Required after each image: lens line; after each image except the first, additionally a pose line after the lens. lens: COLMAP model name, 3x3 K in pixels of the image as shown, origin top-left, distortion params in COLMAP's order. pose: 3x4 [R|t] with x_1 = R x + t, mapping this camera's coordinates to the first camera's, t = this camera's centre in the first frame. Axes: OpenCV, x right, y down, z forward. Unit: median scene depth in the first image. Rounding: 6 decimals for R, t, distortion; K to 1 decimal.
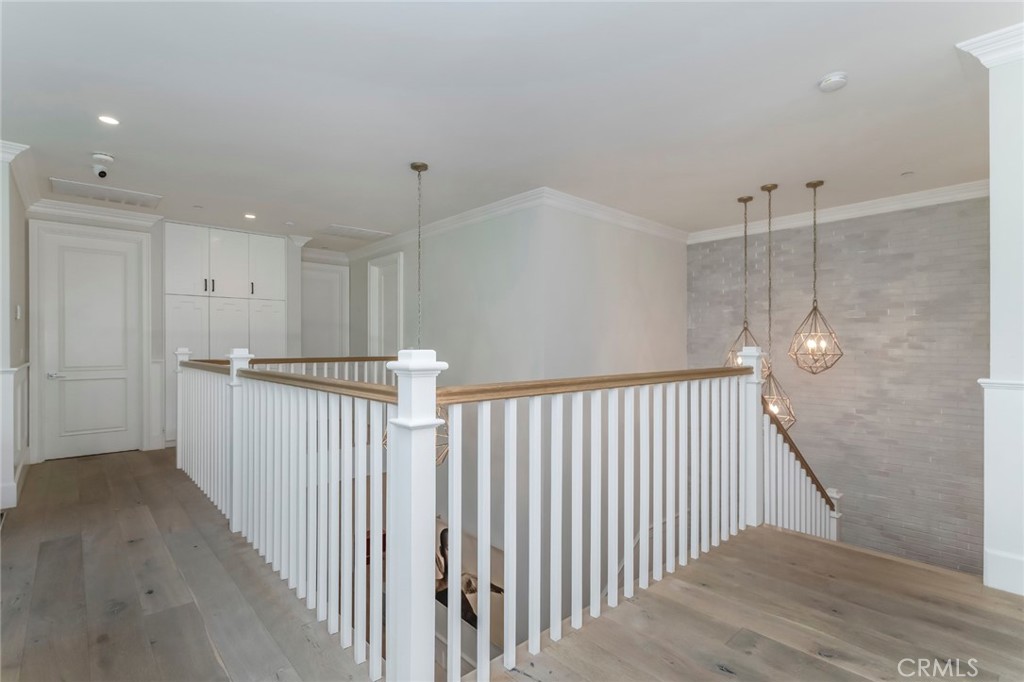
lens RADIAL K [[480.1, 0, 508.9], [0, 480.1, 350.3], [0, 0, 1]] dist [-0.009282, 0.000362]
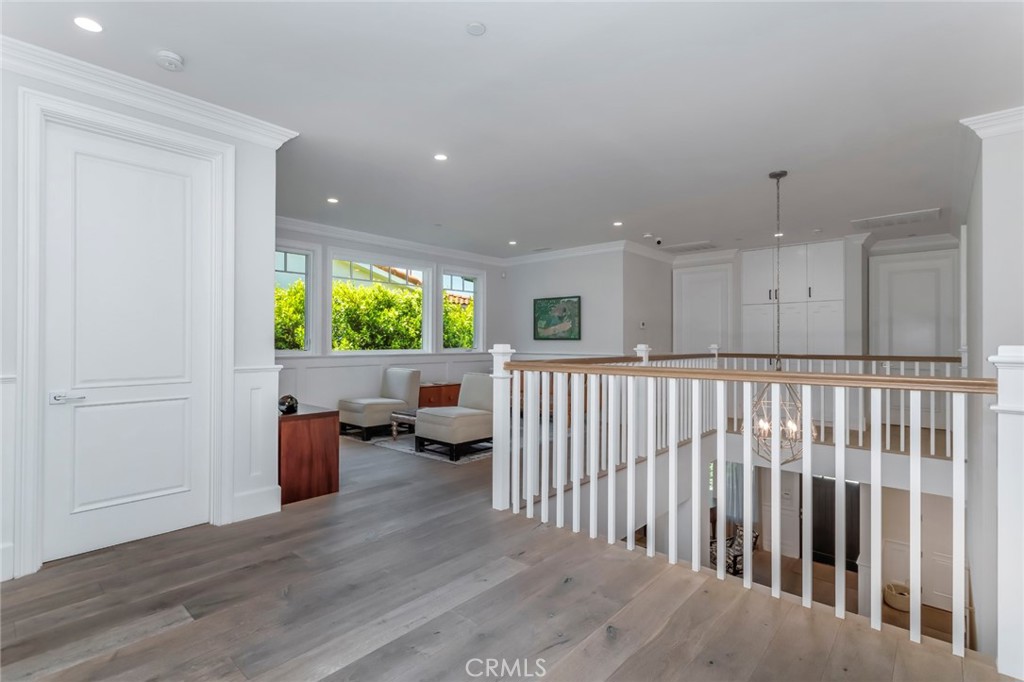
lens RADIAL K [[480.1, 0, 511.9], [0, 480.1, 339.1], [0, 0, 1]] dist [-0.009282, 0.000362]
pose [[0.100183, -0.008549, -0.994932, 0.941098], [-0.011503, 0.999886, -0.009749, -0.001123], [0.994903, 0.012422, 0.100073, 0.362726]]
